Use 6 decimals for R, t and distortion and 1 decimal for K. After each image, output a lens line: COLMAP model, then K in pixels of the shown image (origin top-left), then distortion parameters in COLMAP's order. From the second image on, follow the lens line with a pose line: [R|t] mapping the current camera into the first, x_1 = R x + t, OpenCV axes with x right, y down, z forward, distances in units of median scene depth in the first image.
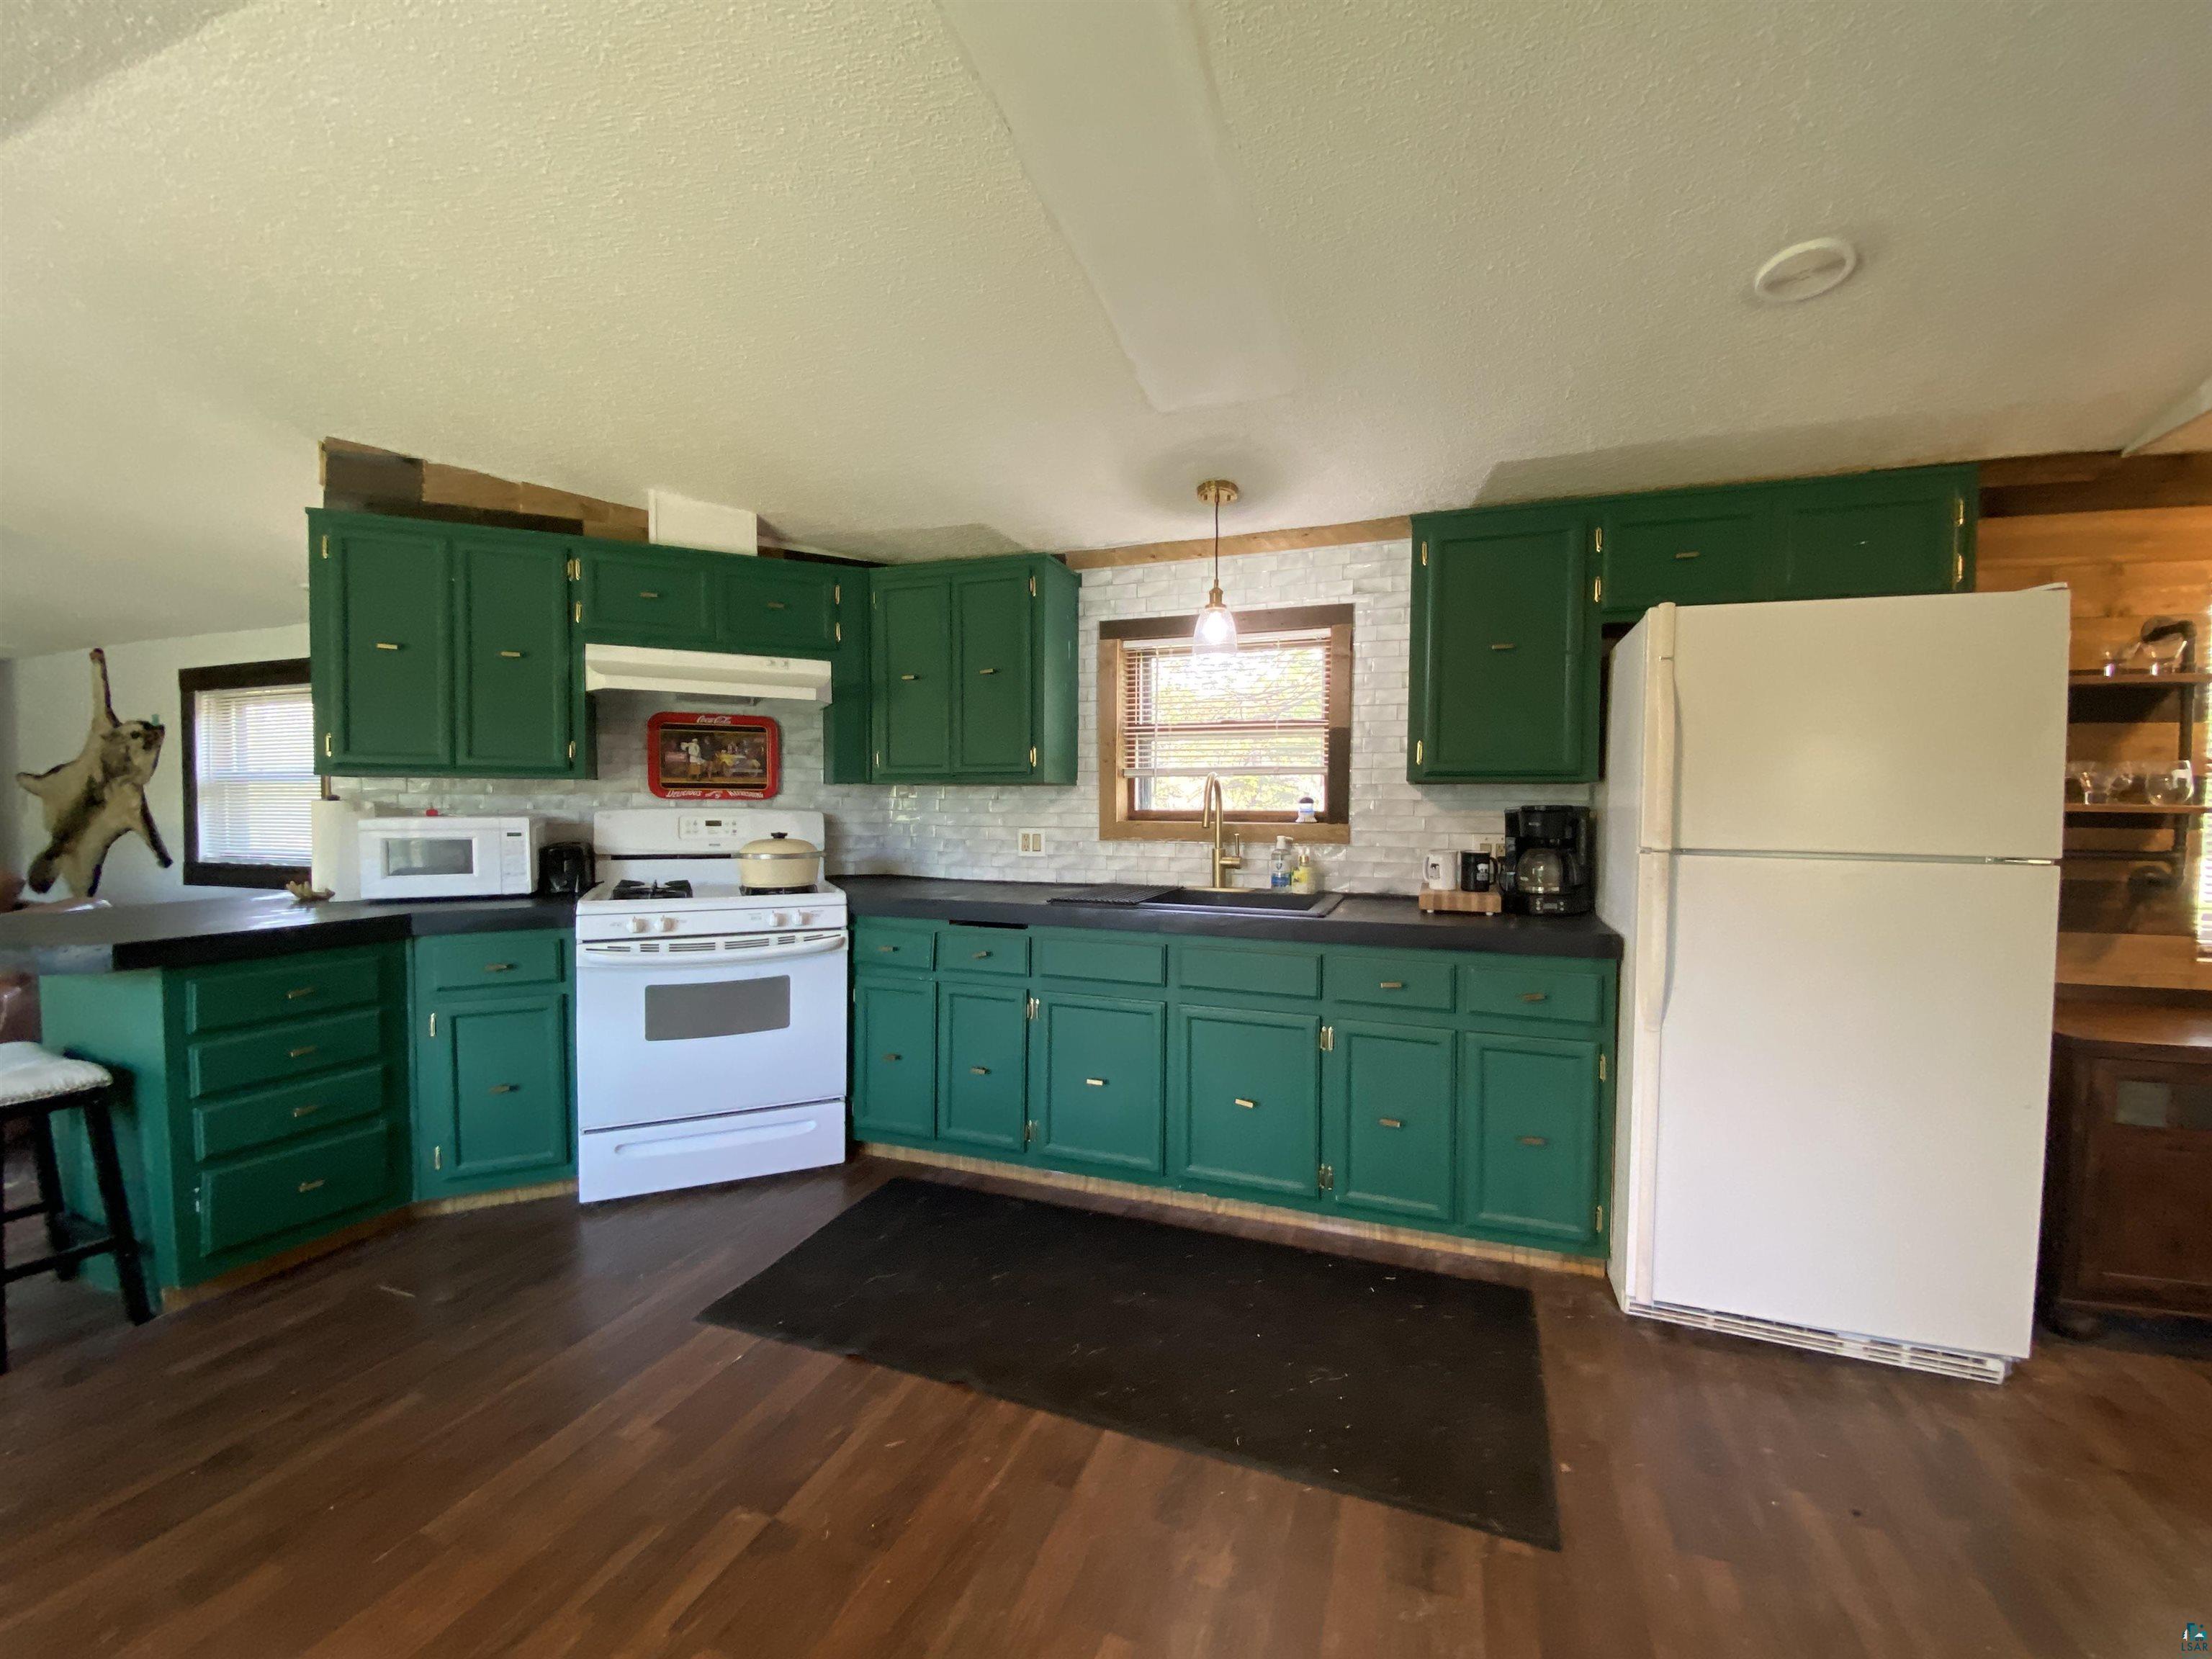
lens RADIAL K [[894.6, 0, 1104.1], [0, 894.6, 835.3], [0, 0, 1]] dist [0.006845, -0.014436]
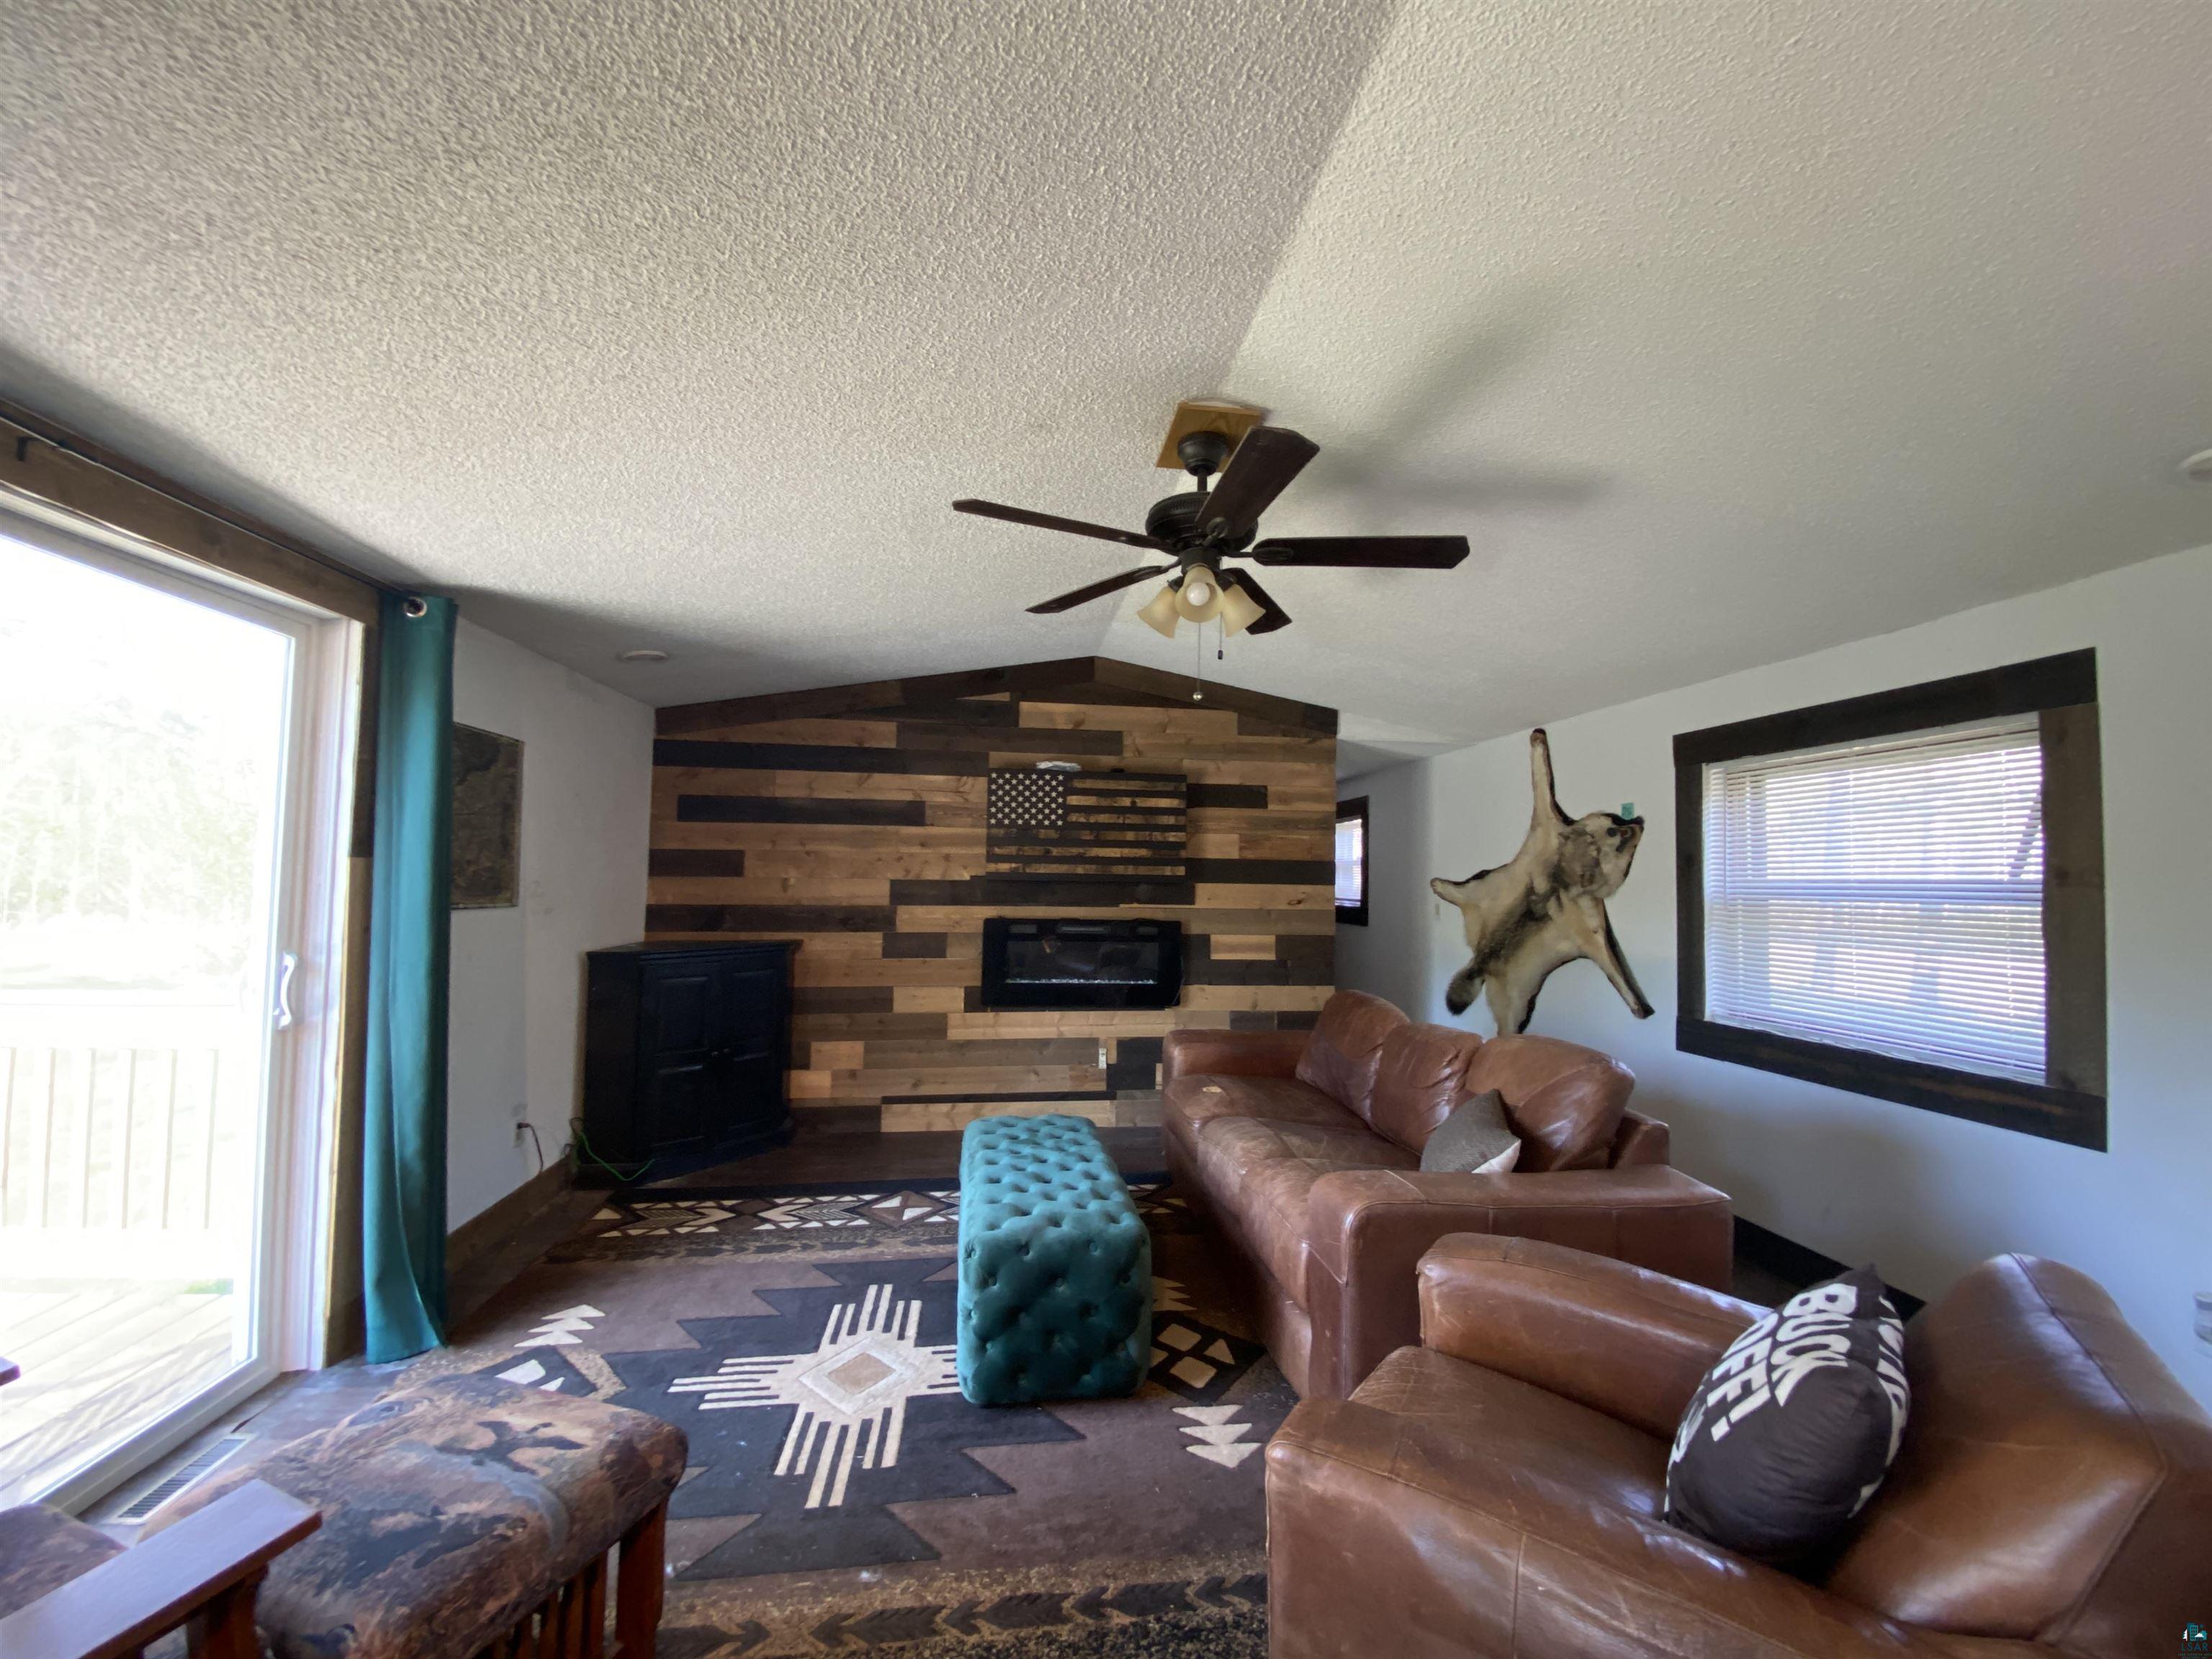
lens RADIAL K [[894.6, 0, 1130.0], [0, 894.6, 822.1], [0, 0, 1]] dist [0.006845, -0.014436]
pose [[0.475924, -0.047616, -0.878197, -1.297290], [-0.054270, 0.995040, -0.083362, -0.077956], [0.877811, 0.087334, 0.470979, 0.608567]]
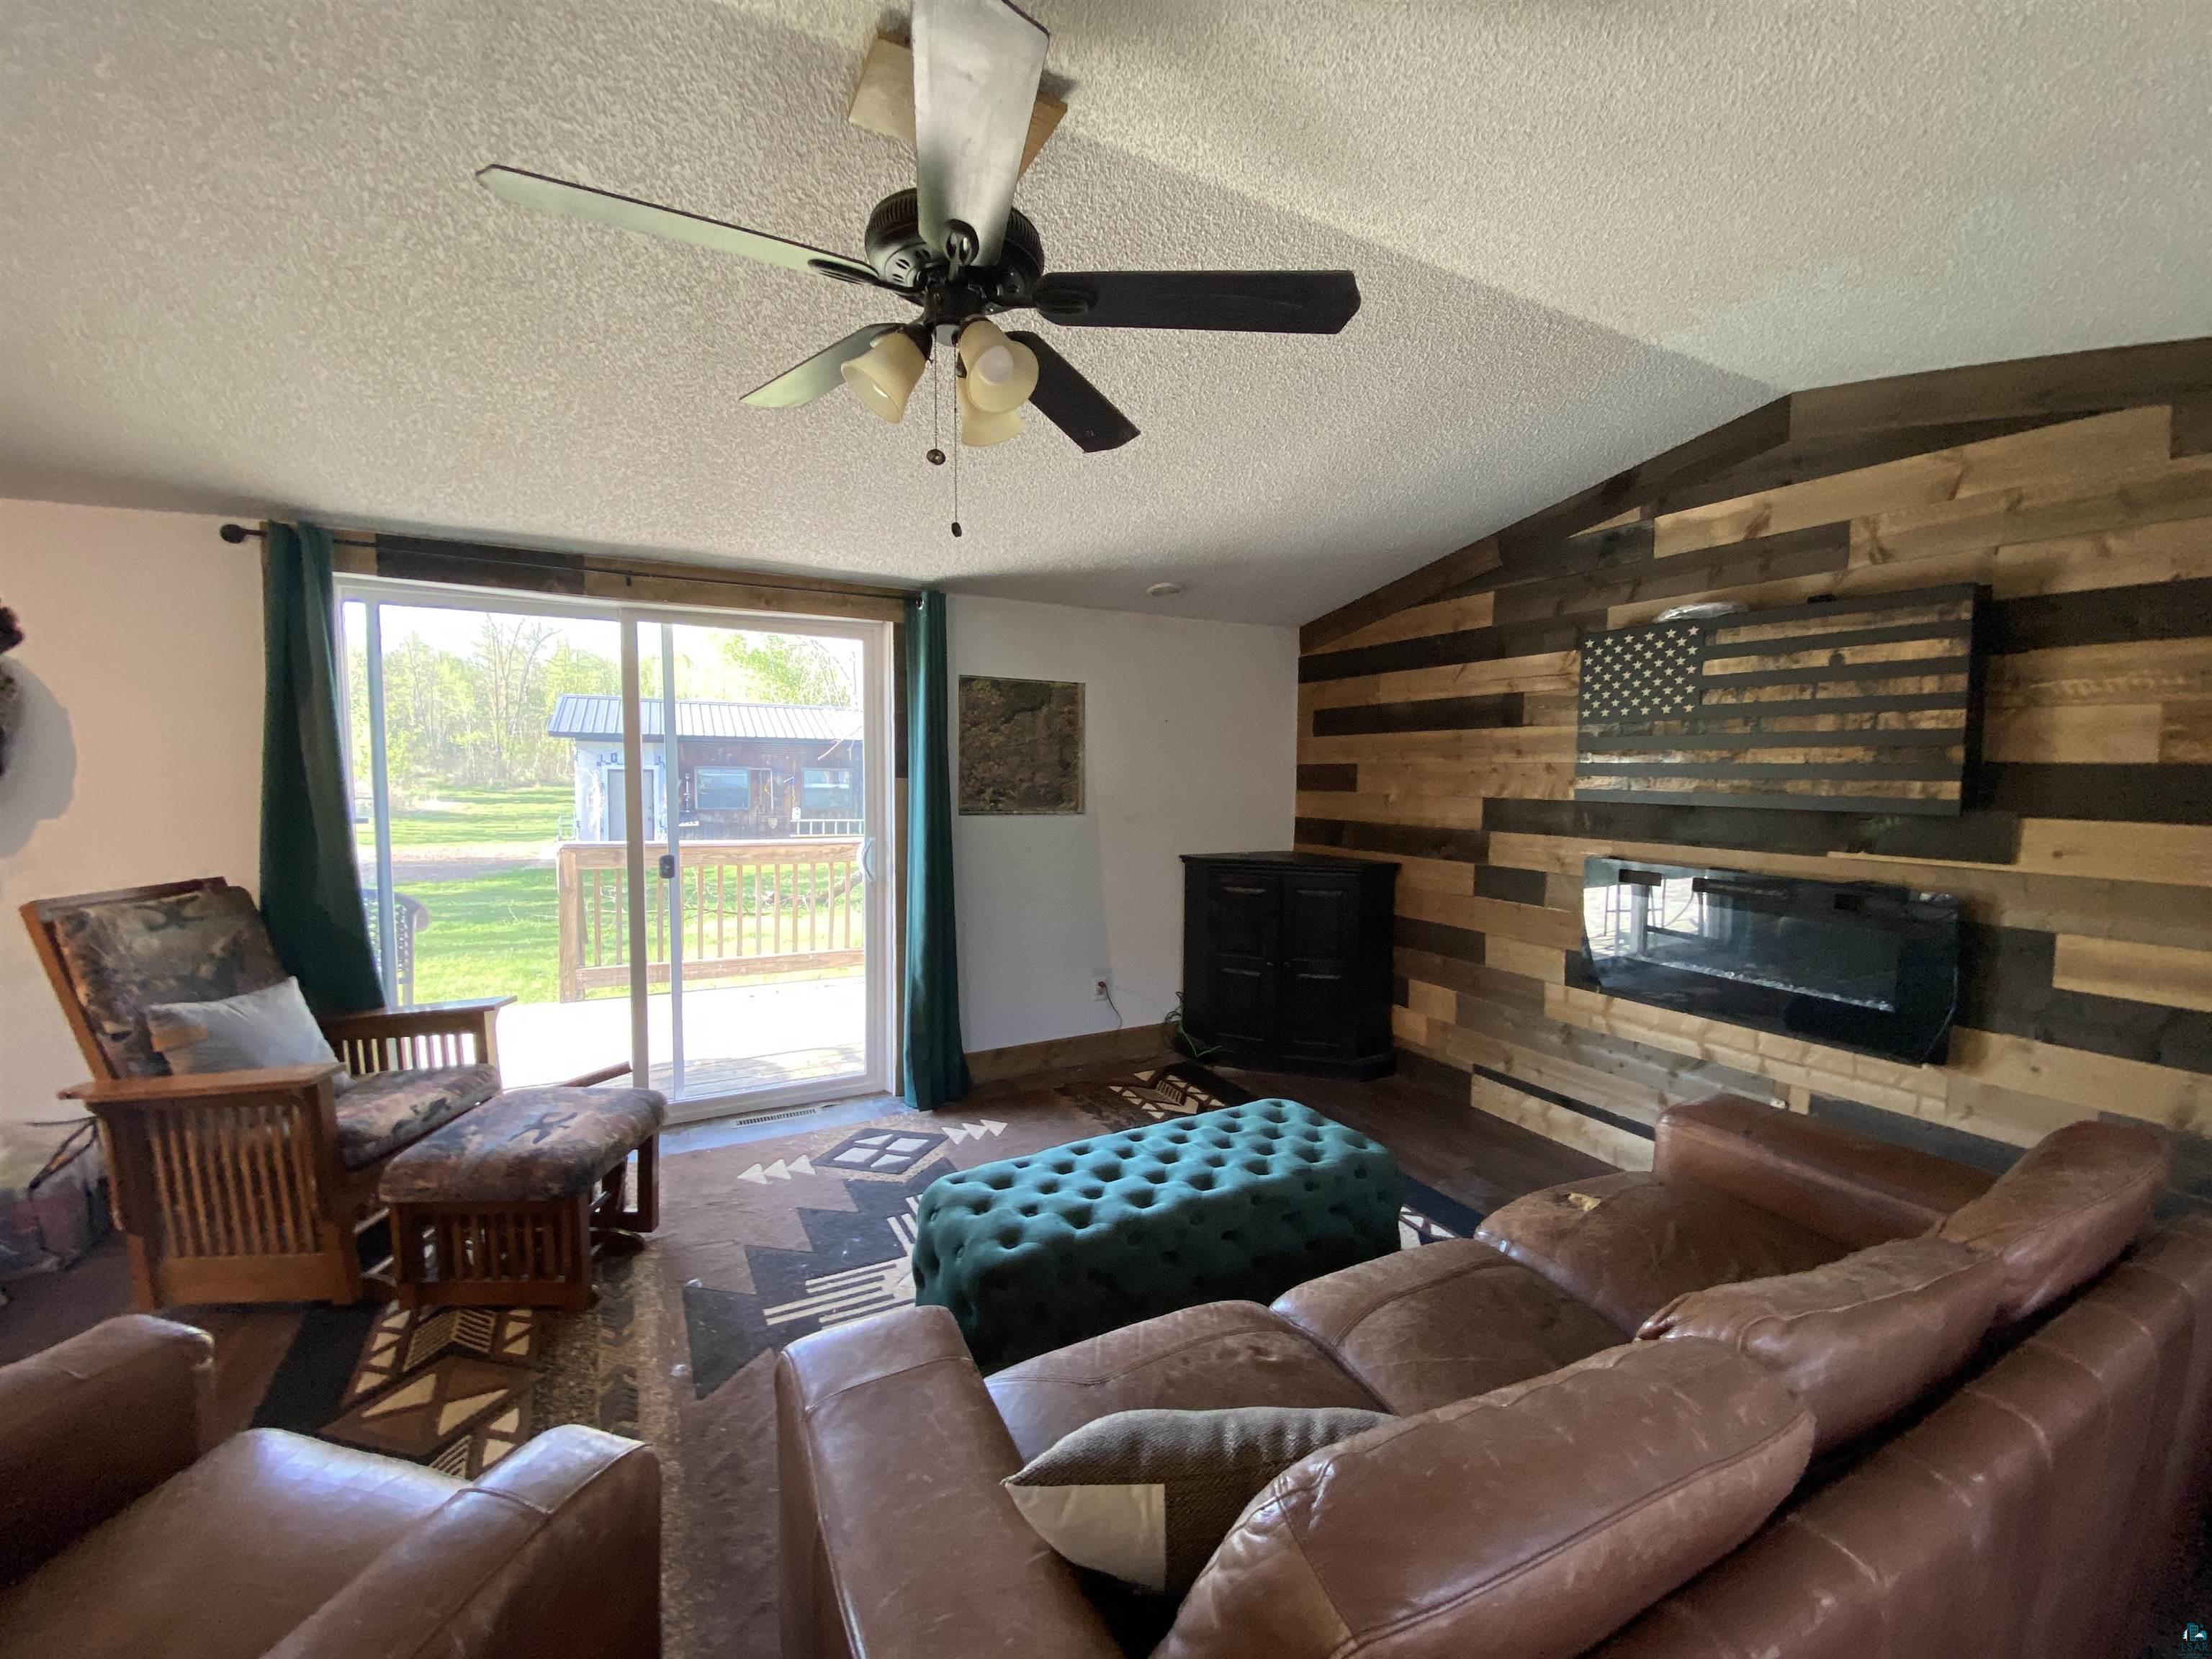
lens RADIAL K [[894.6, 0, 1144.4], [0, 894.6, 835.4], [0, 0, 1]] dist [0.006845, -0.014436]
pose [[-0.667531, 0.045438, -0.743194, -1.692108], [-0.045998, 0.993713, 0.102069, -0.145803], [0.743160, 0.102319, -0.661244, 1.567990]]
